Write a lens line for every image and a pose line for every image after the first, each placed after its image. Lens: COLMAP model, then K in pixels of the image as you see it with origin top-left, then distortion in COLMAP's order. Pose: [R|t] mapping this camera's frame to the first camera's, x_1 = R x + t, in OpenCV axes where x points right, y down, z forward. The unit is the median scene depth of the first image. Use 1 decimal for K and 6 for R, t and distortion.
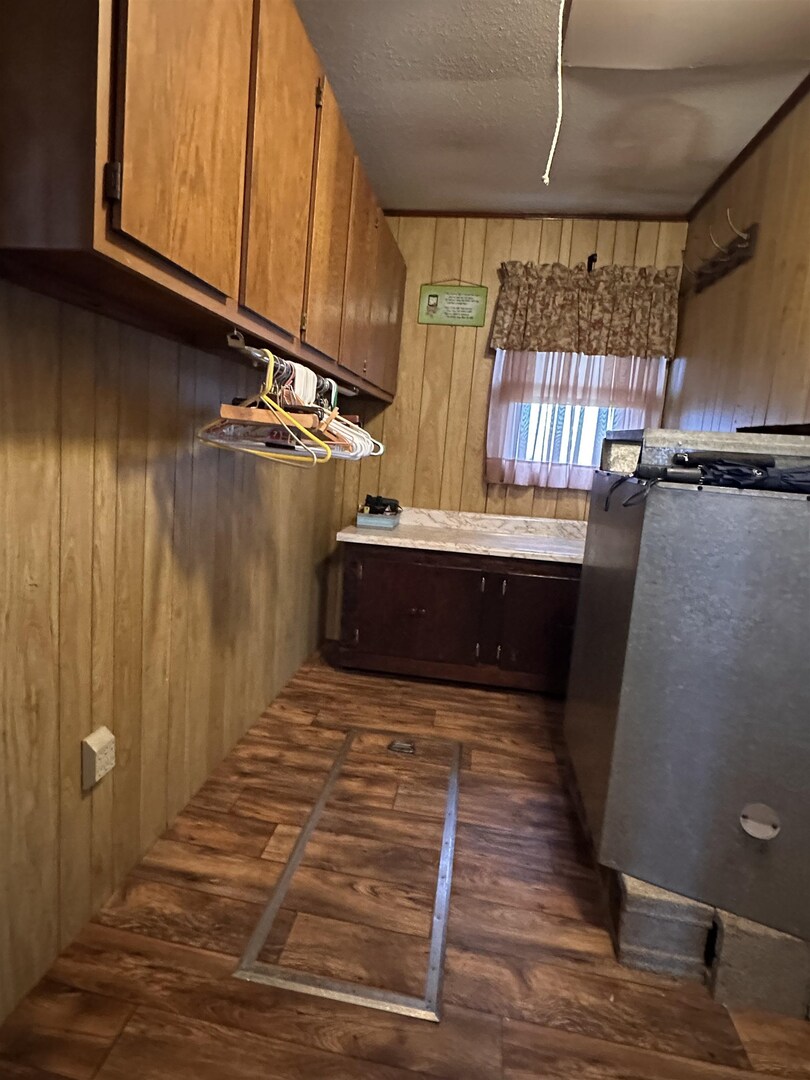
lens RADIAL K [[638.8, 0, 405.0], [0, 638.8, 540.0], [0, 0, 1]] dist [0.000394, 0.000644]
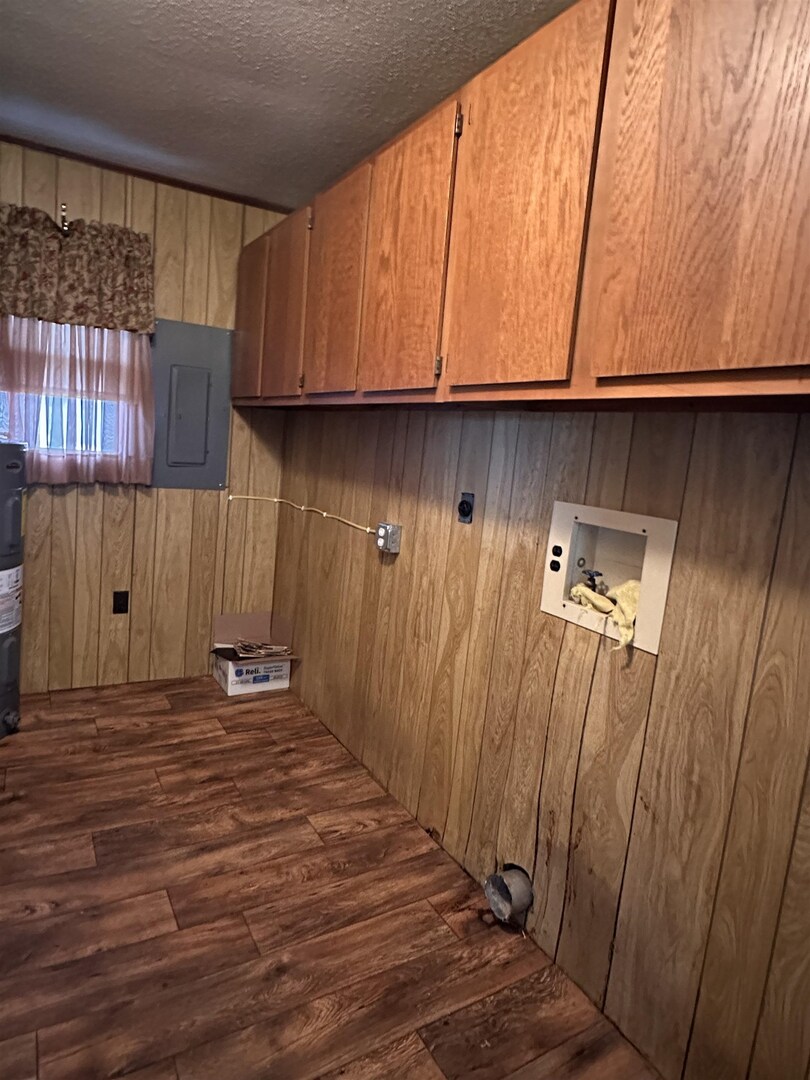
lens RADIAL K [[638.8, 0, 405.0], [0, 638.8, 540.0], [0, 0, 1]] dist [0.000394, 0.000644]
pose [[-0.772602, -0.066675, -0.631380, 0.363353], [-0.257973, 0.941643, 0.216236, -0.320101], [0.580117, 0.329943, -0.744716, 1.852058]]
